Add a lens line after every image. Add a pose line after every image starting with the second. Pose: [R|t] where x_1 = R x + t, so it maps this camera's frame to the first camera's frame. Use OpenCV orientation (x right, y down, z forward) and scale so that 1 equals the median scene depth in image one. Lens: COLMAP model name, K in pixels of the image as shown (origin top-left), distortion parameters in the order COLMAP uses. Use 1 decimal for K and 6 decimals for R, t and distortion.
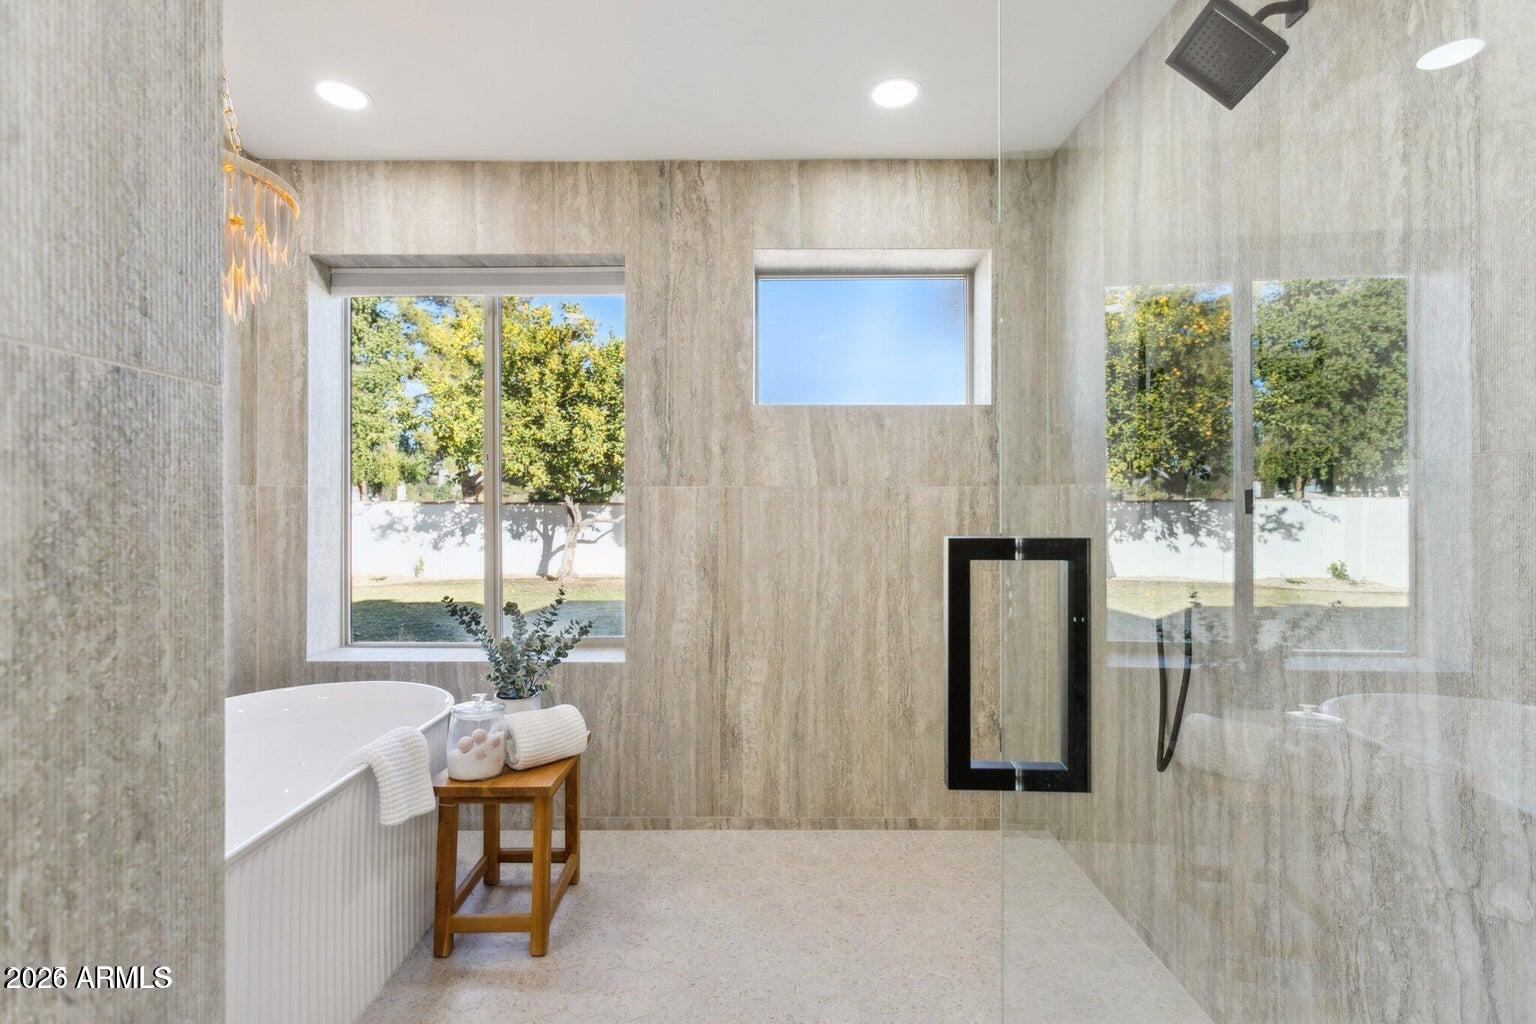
lens RADIAL K [[712.1, 0, 768.0], [0, 712.1, 512.0], [0, 0, 1]] dist [-0.000439, -0.000611]
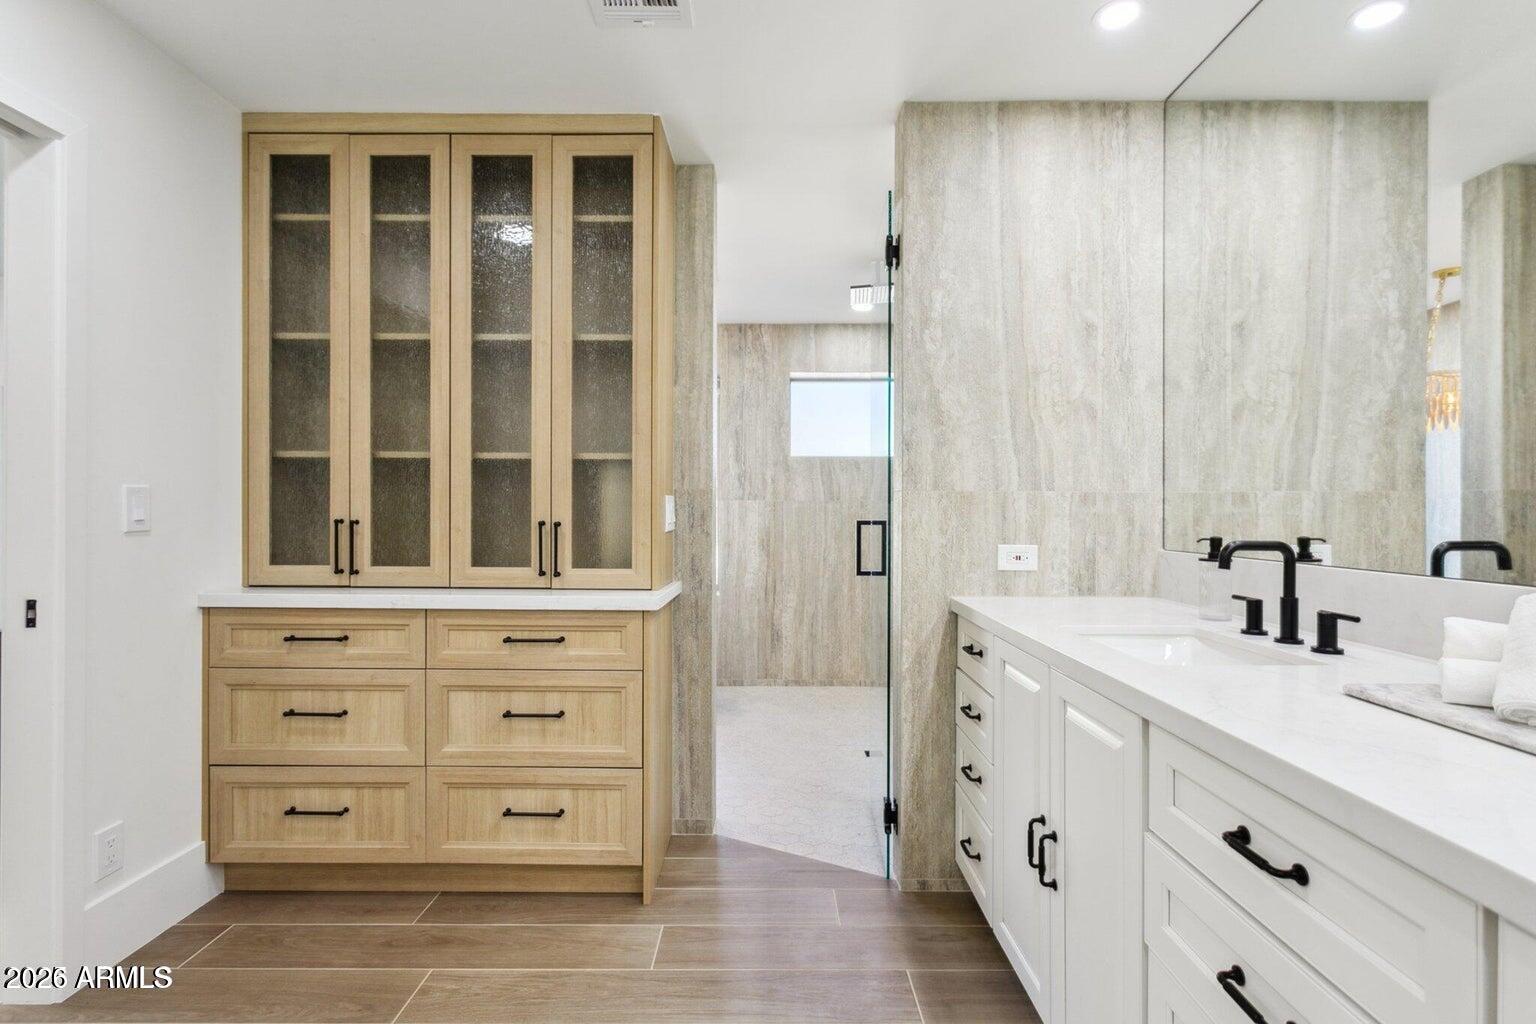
lens RADIAL K [[720.1, 0, 768.0], [0, 720.1, 512.0], [0, 0, 1]] dist [0.001468, -0.000387]
pose [[0.999986, 0.005164, -0.000621, -0.074737], [-0.005166, 0.999979, -0.003974, 0.001067], [0.000601, 0.003977, 0.999992, -0.871593]]
